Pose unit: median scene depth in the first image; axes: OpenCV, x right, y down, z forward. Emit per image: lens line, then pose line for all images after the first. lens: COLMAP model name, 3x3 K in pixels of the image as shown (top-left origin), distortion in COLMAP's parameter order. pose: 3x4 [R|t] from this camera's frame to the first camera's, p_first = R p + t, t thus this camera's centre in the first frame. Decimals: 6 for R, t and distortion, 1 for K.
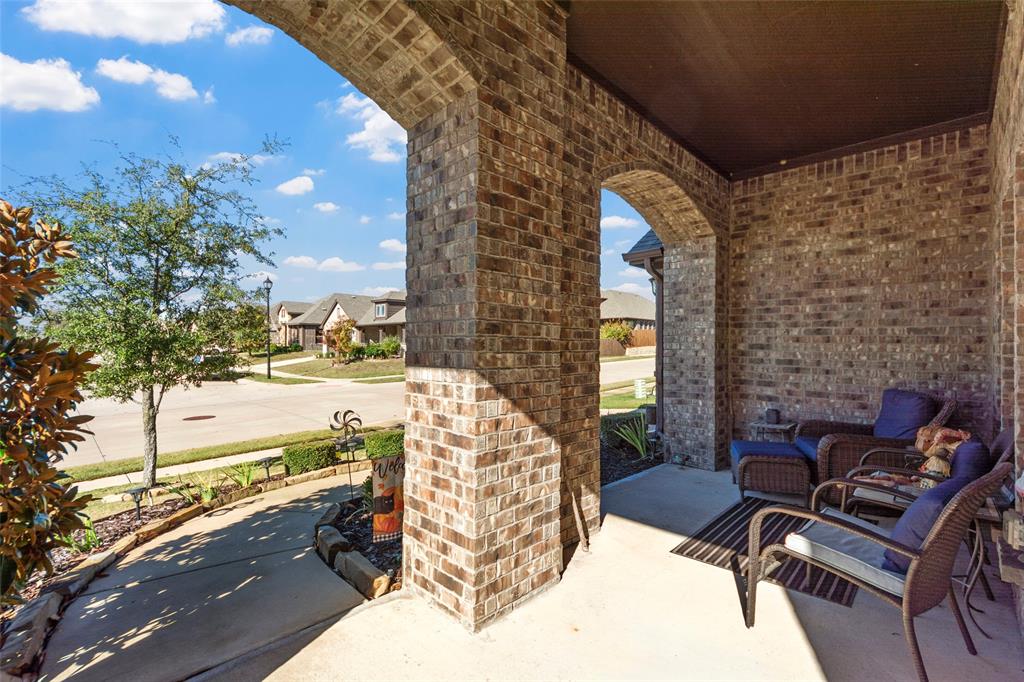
lens RADIAL K [[447.9, 0, 512.0], [0, 447.9, 341.0], [0, 0, 1]] dist [0.001126, 0.000153]
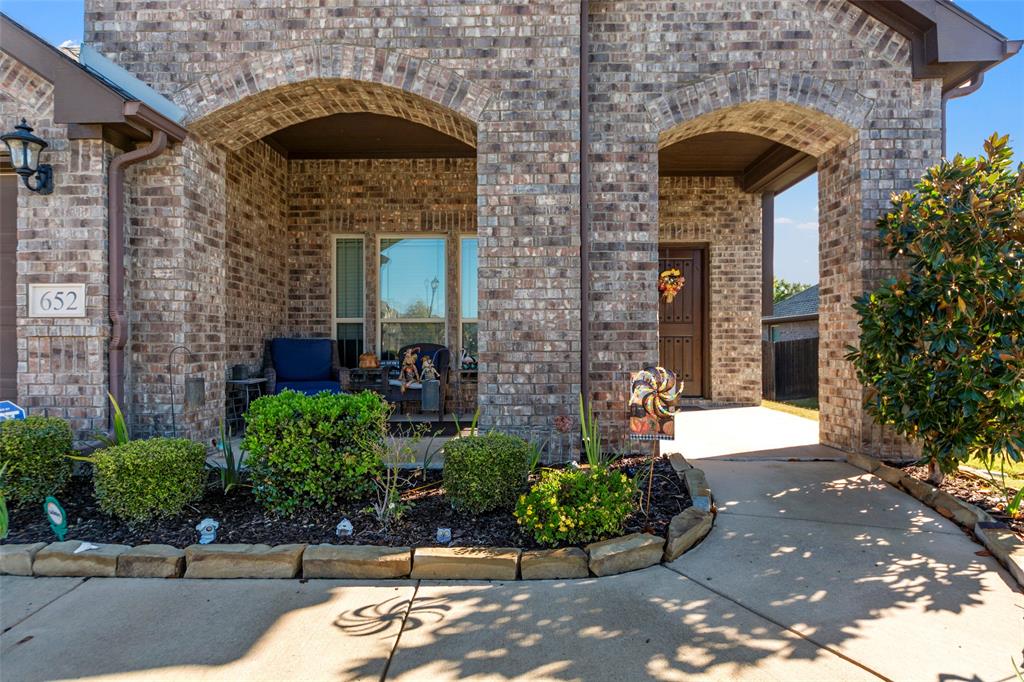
lens RADIAL K [[542.7, 0, 517.3], [0, 542.7, 346.4], [0, 0, 1]] dist [-0.003391, -0.002363]
pose [[-0.687681, -0.004944, 0.725996, -0.684247], [-0.010051, 0.999946, -0.002712, 0.119914], [-0.725943, -0.009162, -0.687693, 1.463653]]
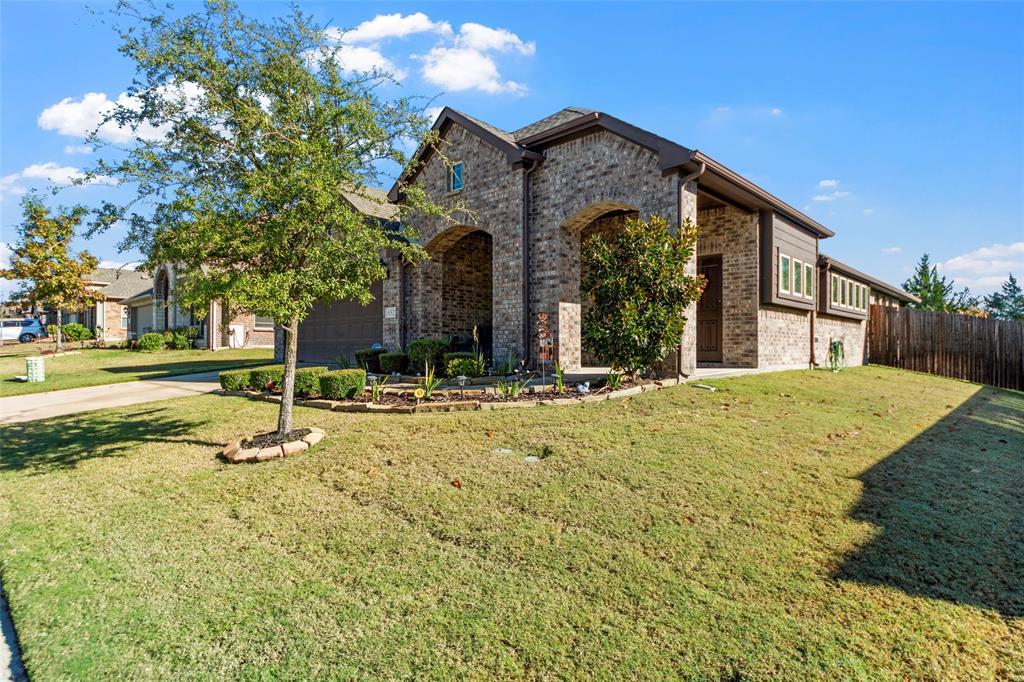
lens RADIAL K [[542.7, 0, 517.3], [0, 542.7, 346.4], [0, 0, 1]] dist [-0.003391, -0.002363]
pose [[-0.015910, -0.000144, 0.999873, -2.331133], [-0.012754, 0.999919, -0.000059, 0.215063], [-0.999792, -0.012753, -0.015910, 0.789915]]
